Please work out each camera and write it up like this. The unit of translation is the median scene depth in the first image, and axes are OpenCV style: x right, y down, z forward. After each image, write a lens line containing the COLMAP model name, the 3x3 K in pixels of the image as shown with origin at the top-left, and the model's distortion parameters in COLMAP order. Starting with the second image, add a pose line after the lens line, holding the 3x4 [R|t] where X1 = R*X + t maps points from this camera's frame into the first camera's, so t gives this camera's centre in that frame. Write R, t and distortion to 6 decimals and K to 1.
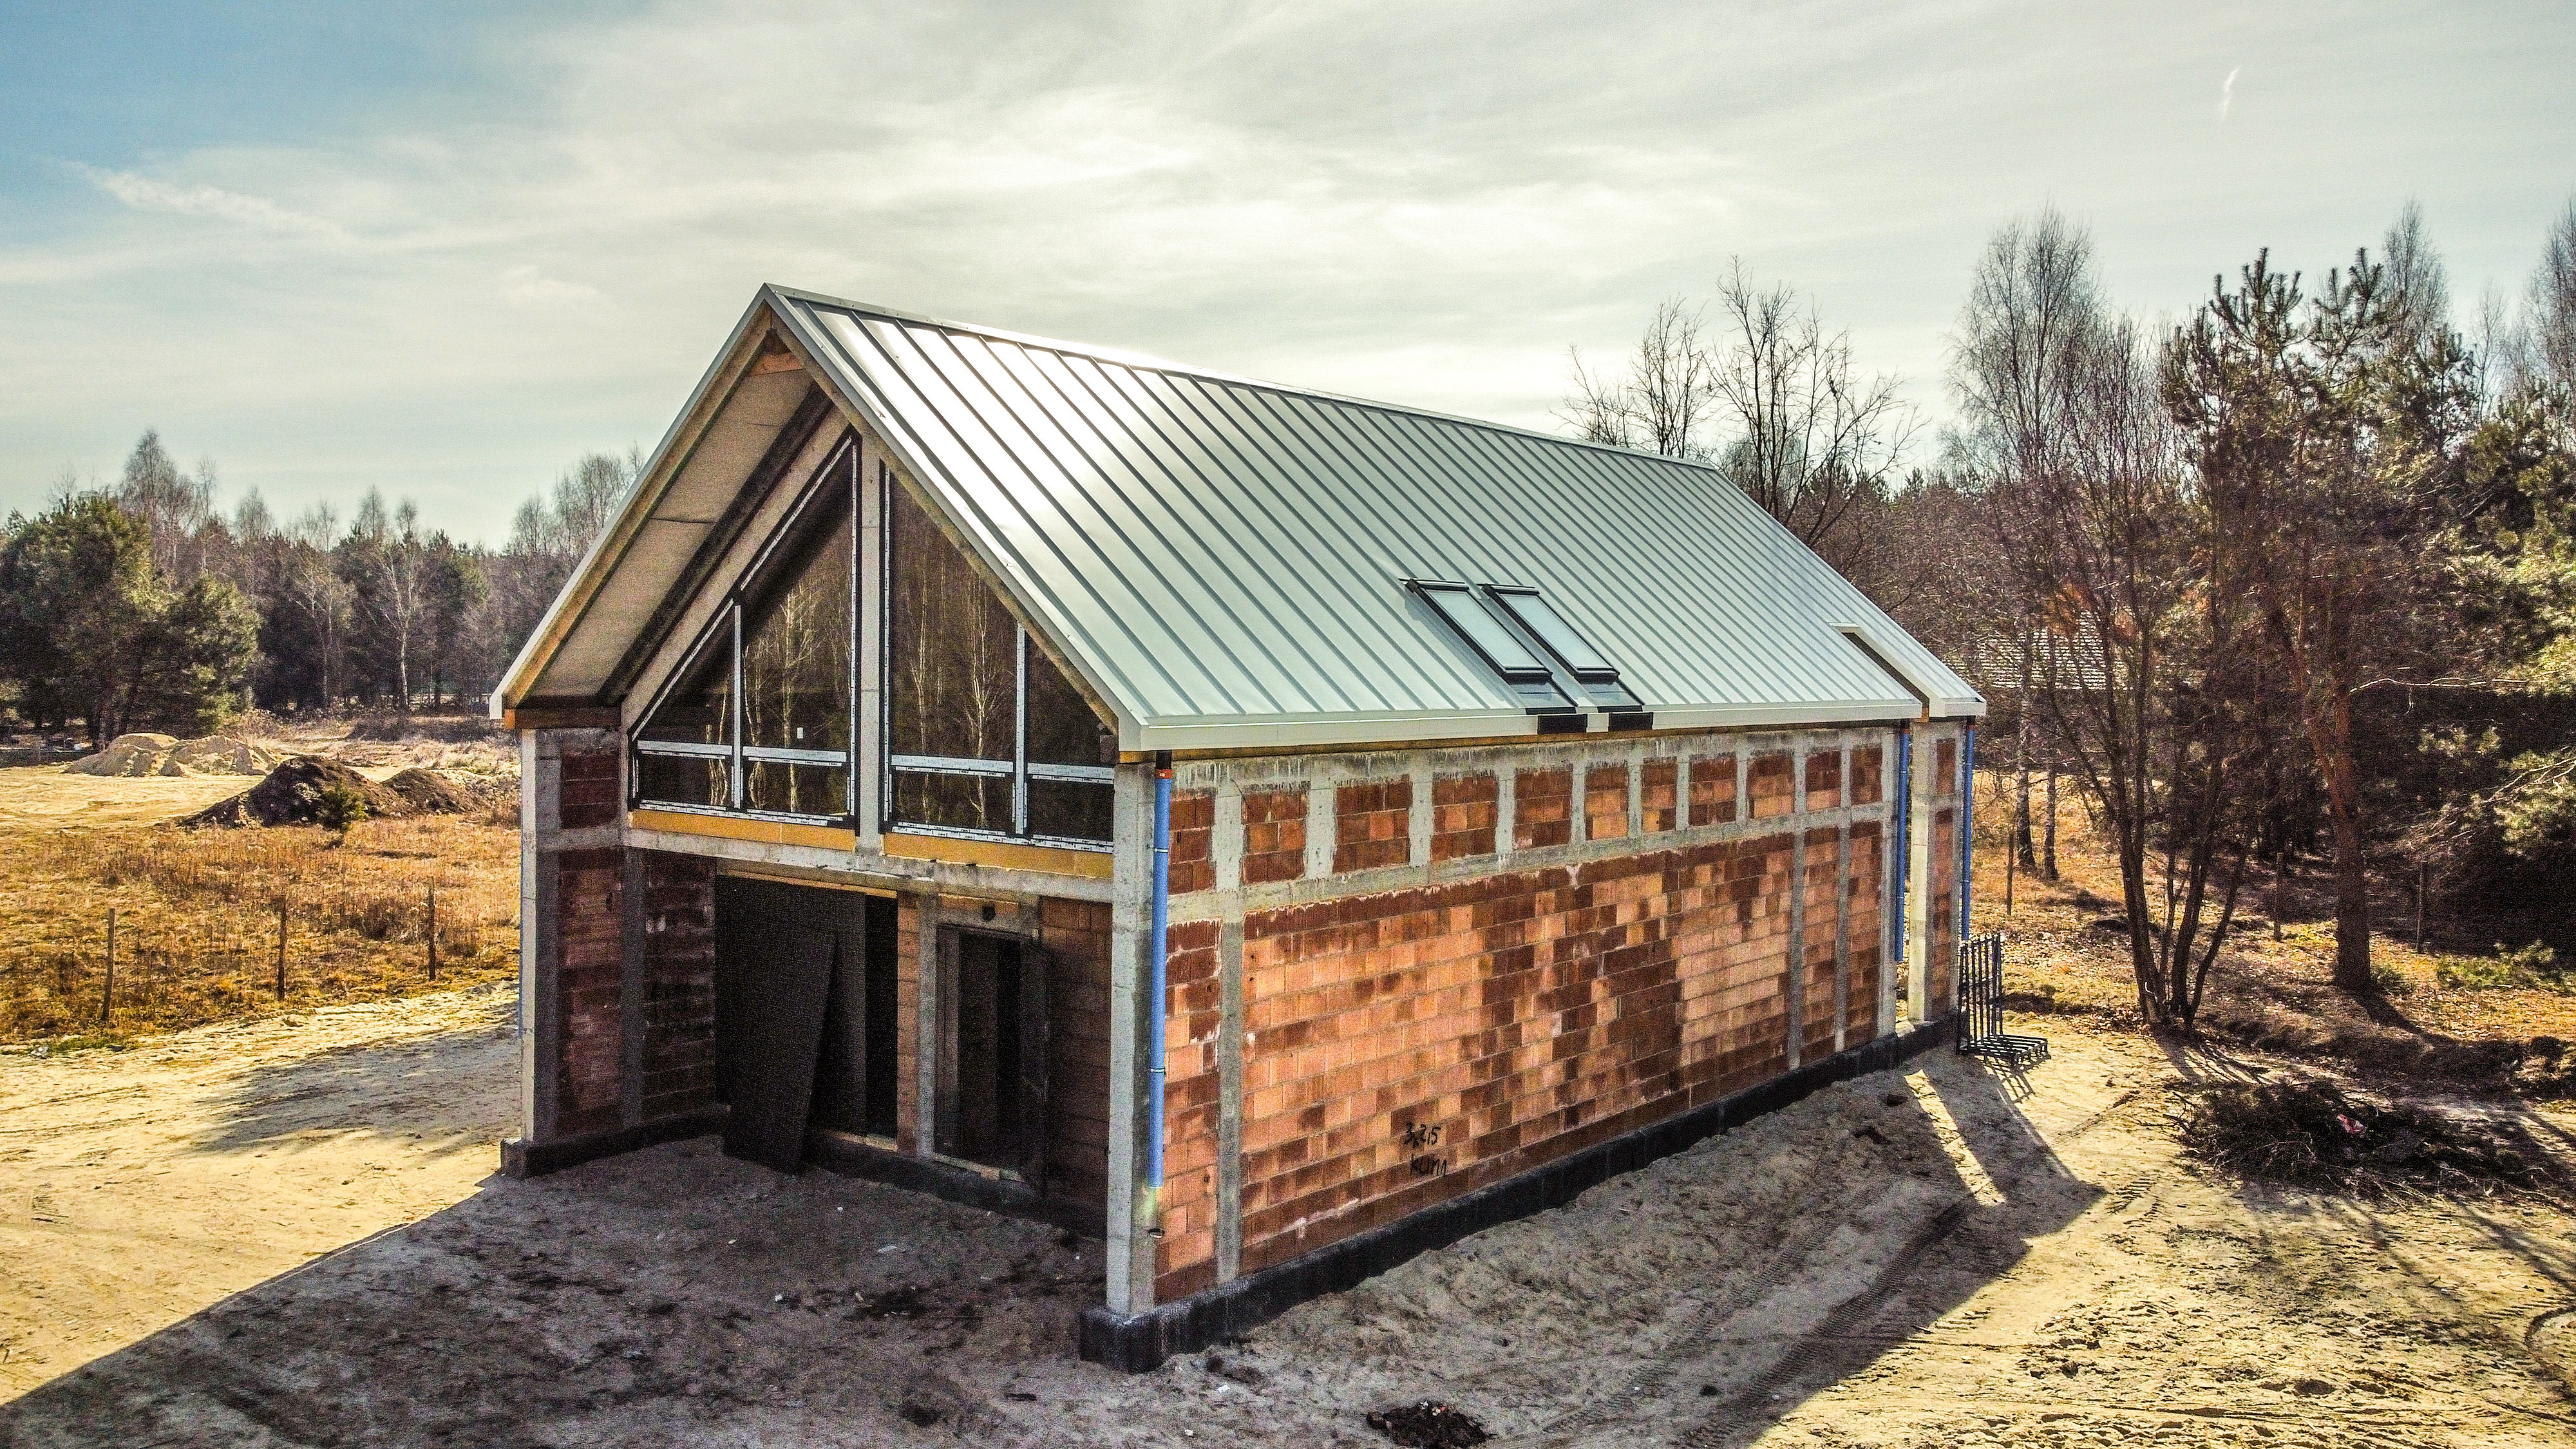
lens RADIAL K [[1858.0, 0, 1298.8], [0, 1858.0, 720.0], [0, 0, 1]] dist [0.010103, 0.007428]
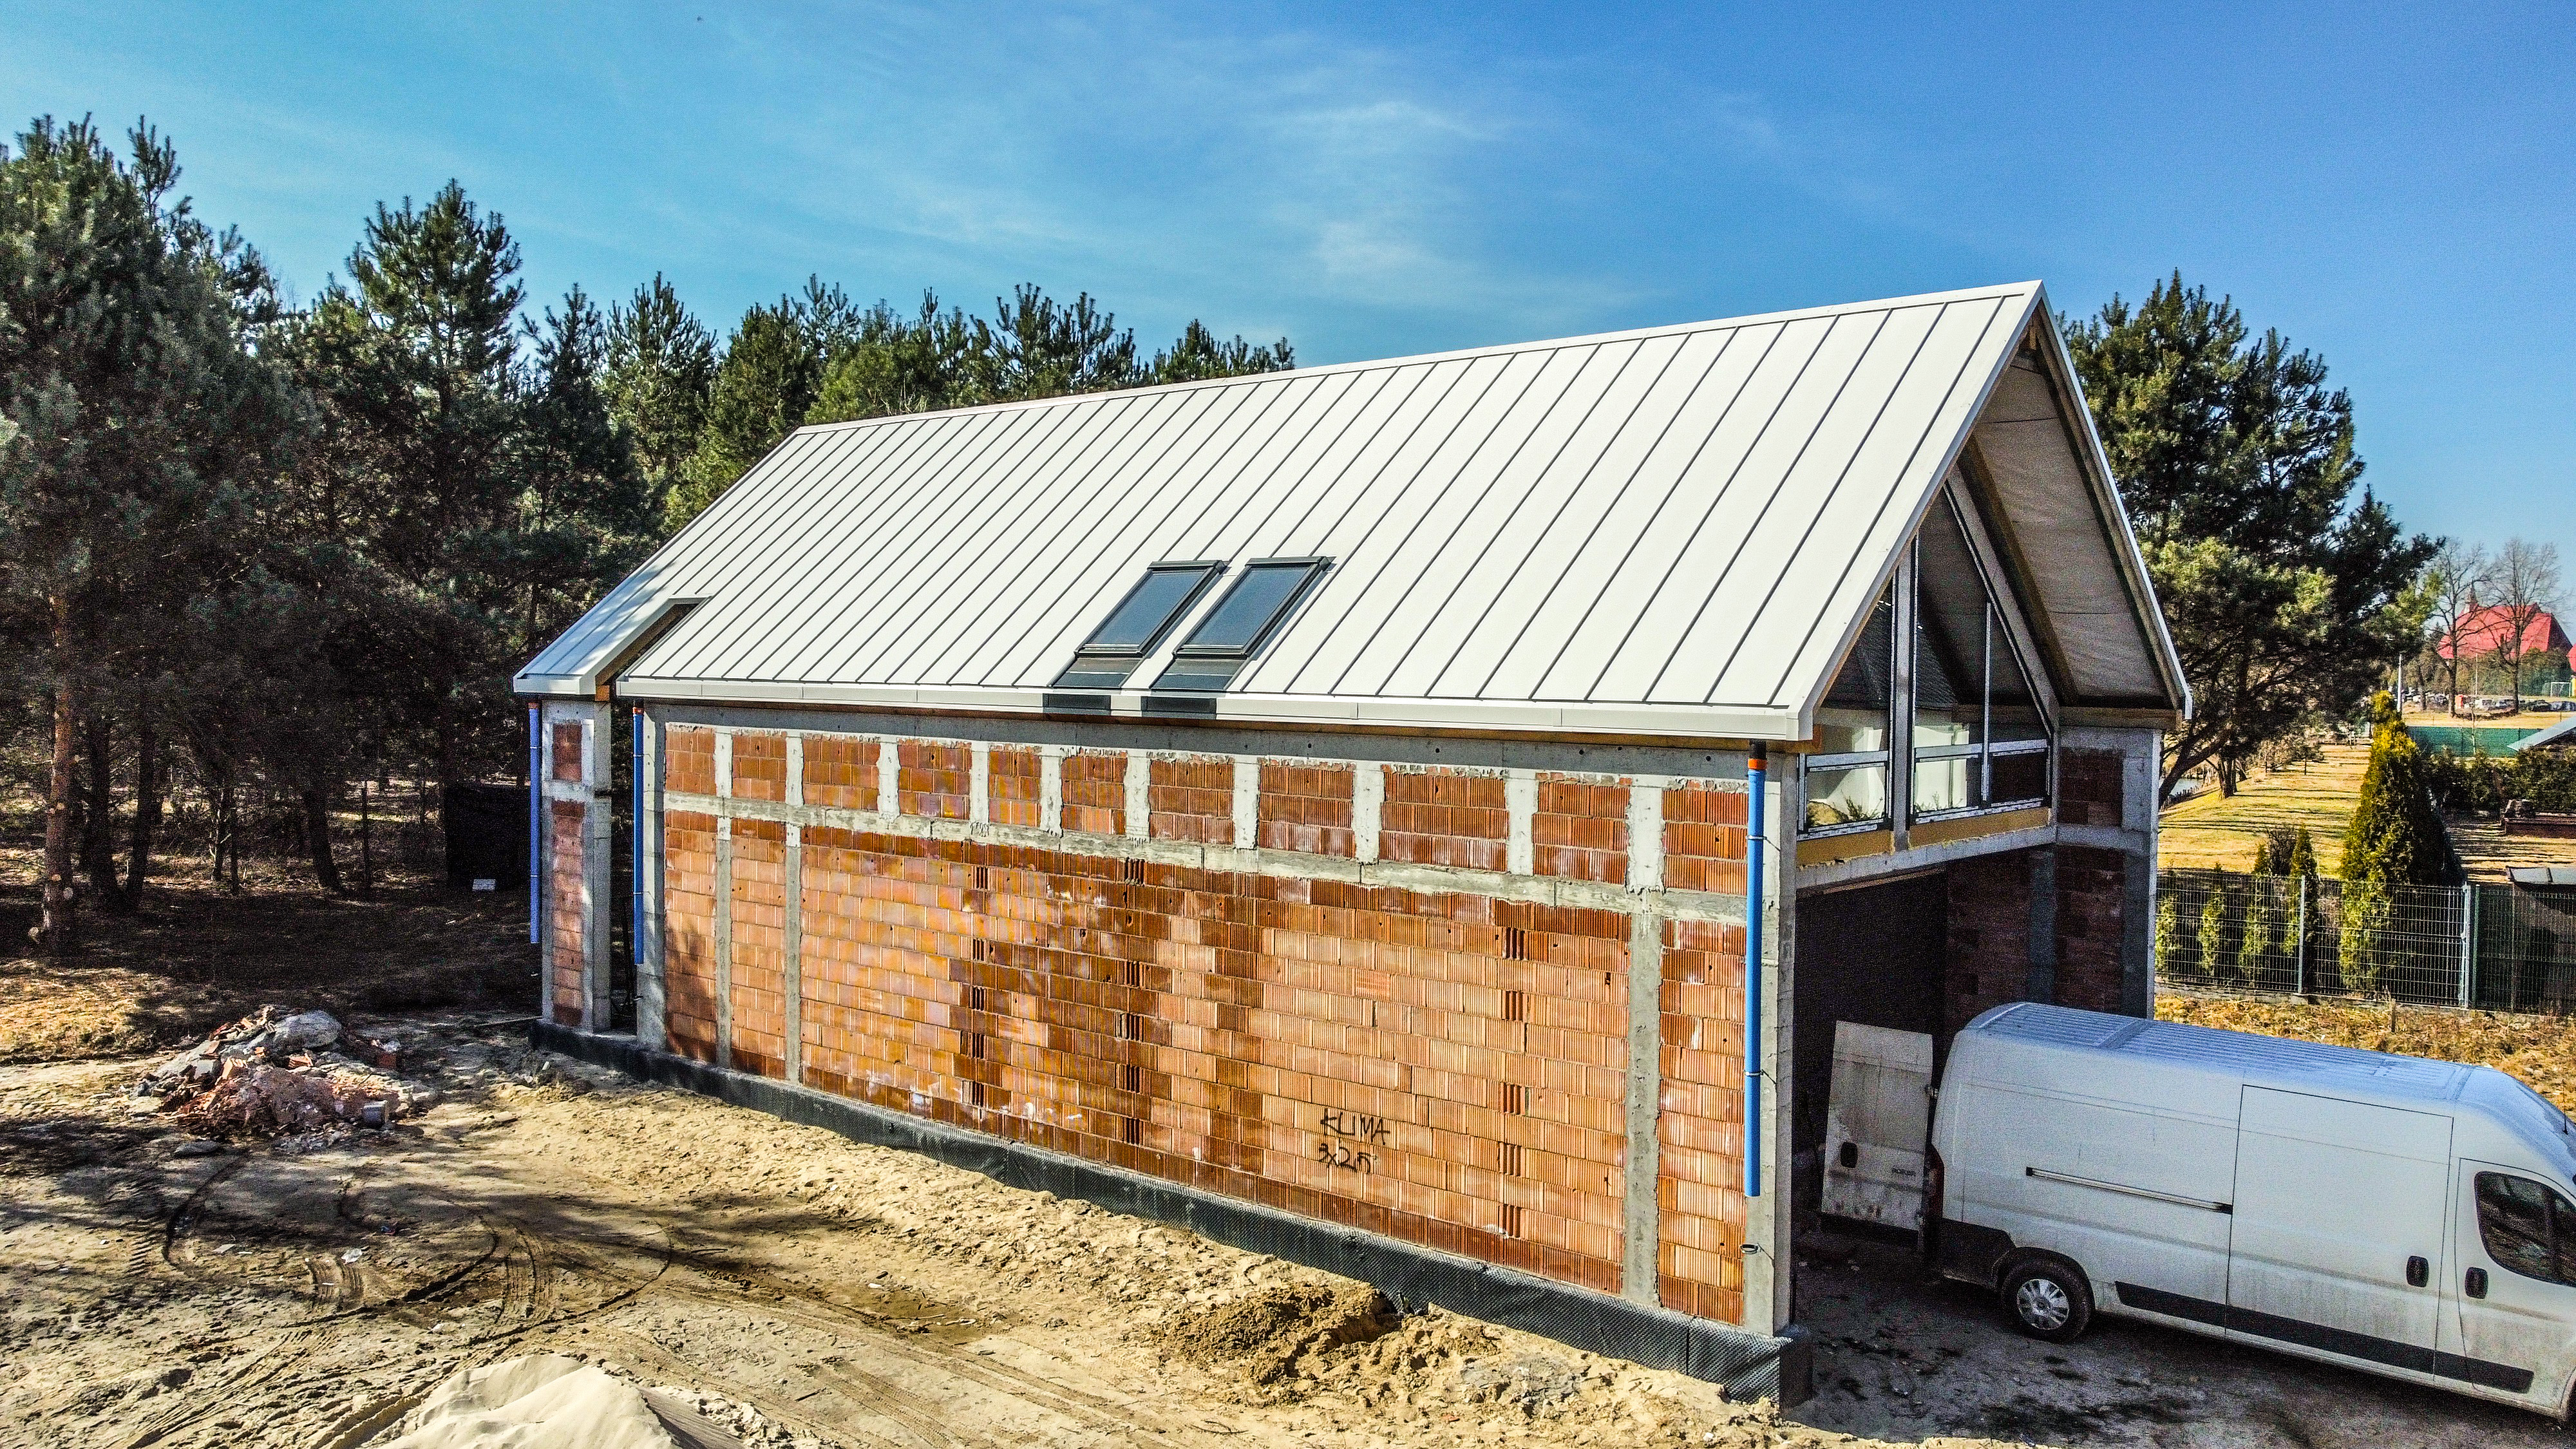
lens RADIAL K [[1858.0, 0, 1267.1], [0, 1858.0, 716.9], [0, 0, 1]] dist [0.010103, 0.007428]
pose [[0.032646, -0.019342, 0.999280, -0.380063], [-0.004447, 0.999800, 0.019497, -0.004212], [-0.999457, -0.005081, 0.032553, 0.394541]]
